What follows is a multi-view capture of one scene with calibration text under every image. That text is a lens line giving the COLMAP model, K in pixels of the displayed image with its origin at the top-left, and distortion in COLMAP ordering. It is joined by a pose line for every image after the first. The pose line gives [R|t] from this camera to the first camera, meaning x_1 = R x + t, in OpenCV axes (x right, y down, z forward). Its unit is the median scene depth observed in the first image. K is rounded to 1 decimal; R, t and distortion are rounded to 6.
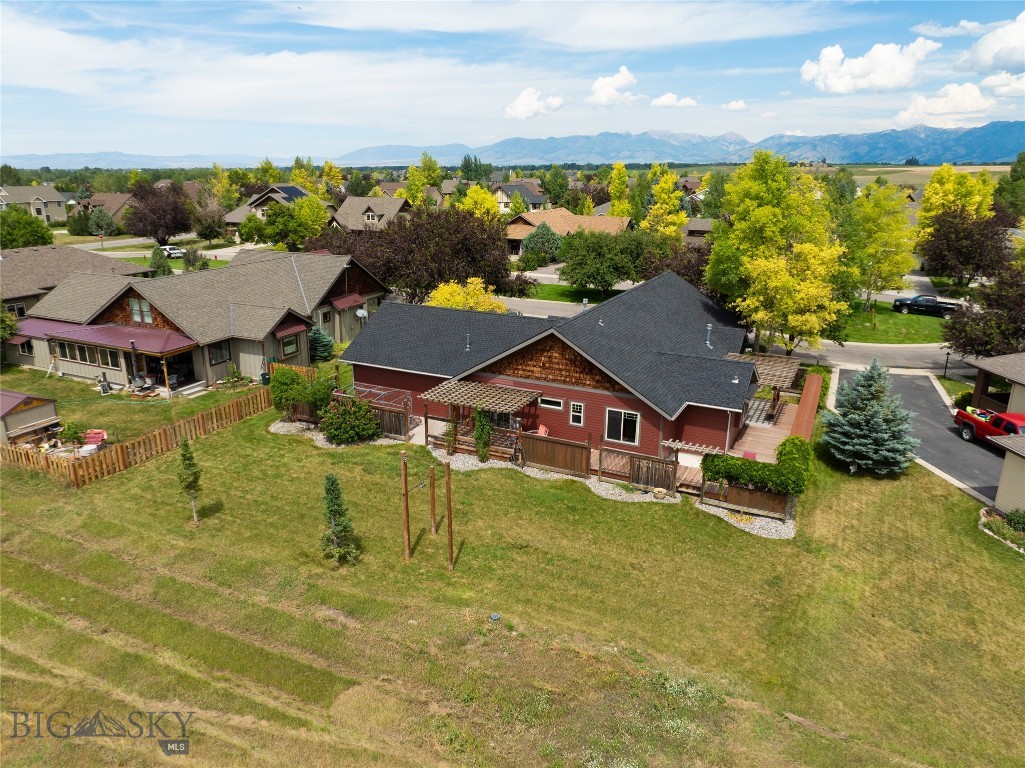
lens RADIAL K [[723.1, 0, 512.5], [0, 723.1, 384.0], [0, 0, 1]] dist [-0.056583, 0.031511]
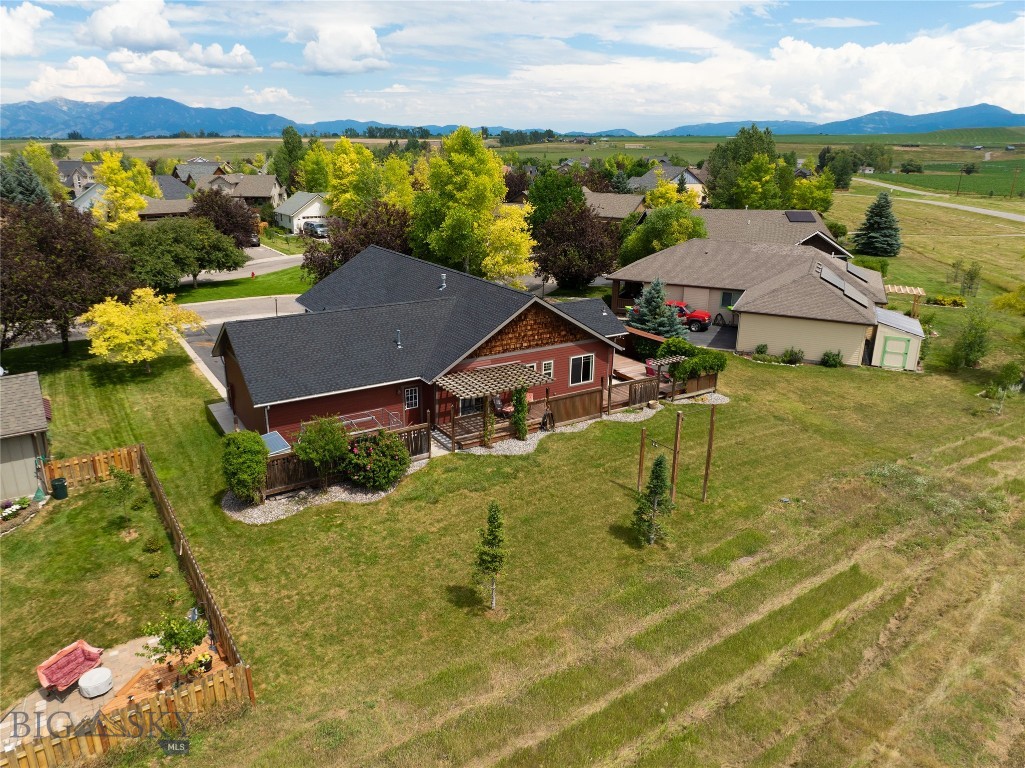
lens RADIAL K [[723.1, 0, 512.5], [0, 723.1, 384.0], [0, 0, 1]] dist [-0.056583, 0.031511]
pose [[0.504692, -0.269378, 0.820196, -0.857544], [0.241802, 0.956152, 0.165242, -0.136762], [-0.828745, 0.114928, 0.547699, 0.462185]]
